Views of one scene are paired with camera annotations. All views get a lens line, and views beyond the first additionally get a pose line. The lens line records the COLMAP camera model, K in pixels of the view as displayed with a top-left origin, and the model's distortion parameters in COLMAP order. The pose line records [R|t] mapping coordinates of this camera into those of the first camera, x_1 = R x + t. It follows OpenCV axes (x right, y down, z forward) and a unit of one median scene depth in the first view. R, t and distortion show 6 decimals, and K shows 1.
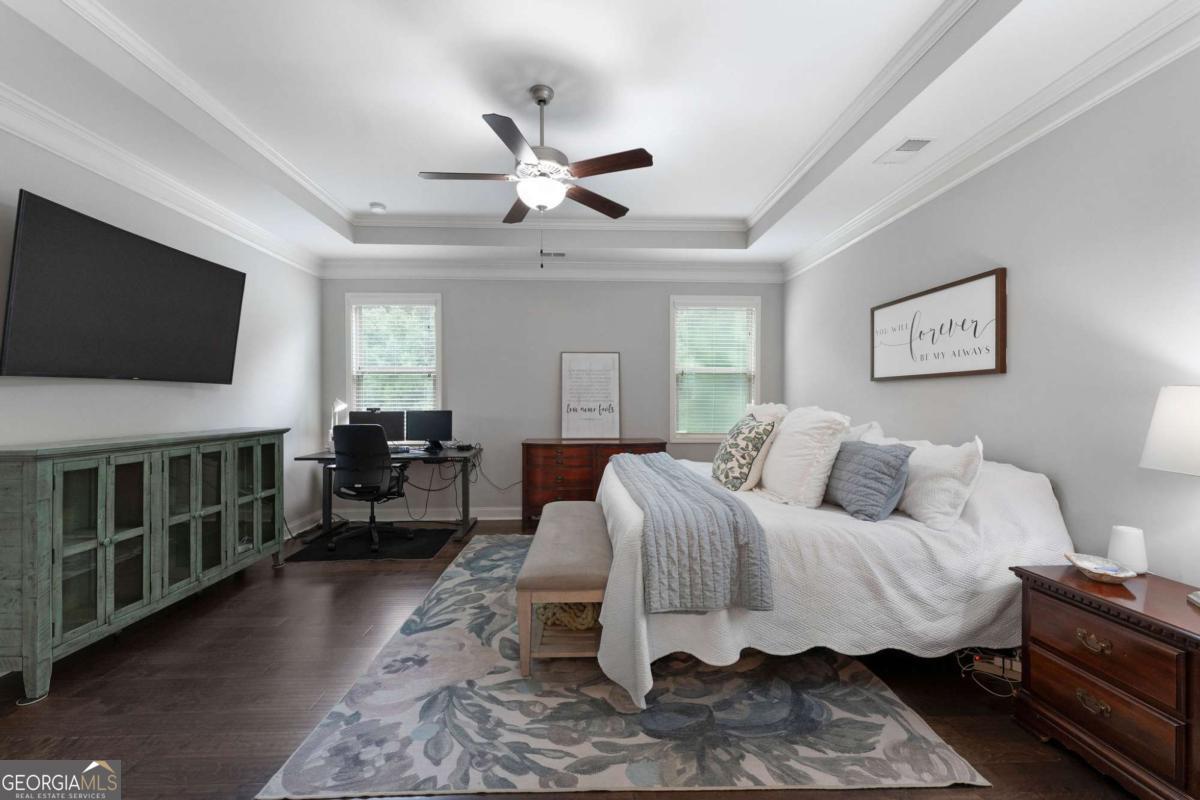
lens RADIAL K [[488.8, 0, 600.8], [0, 488.8, 391.6], [0, 0, 1]] dist [-0.000187, 0.000056]
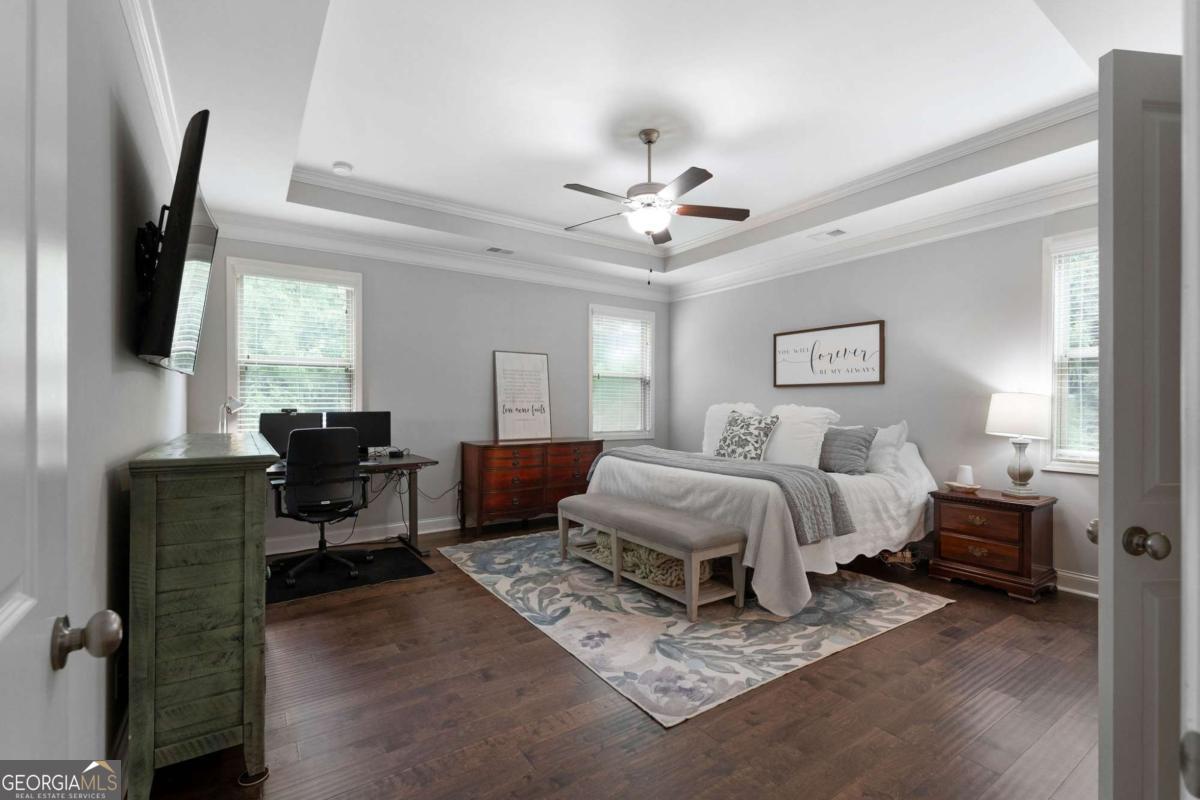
lens RADIAL K [[534.6, 0, 604.9], [0, 534.6, 391.0], [0, 0, 1]] dist [0.000096, -0.000111]
pose [[0.843493, 0.015196, 0.536924, -0.919592], [-0.010810, 0.999878, -0.011316, 0.016086], [-0.537031, 0.003741, 0.843554, -0.014653]]
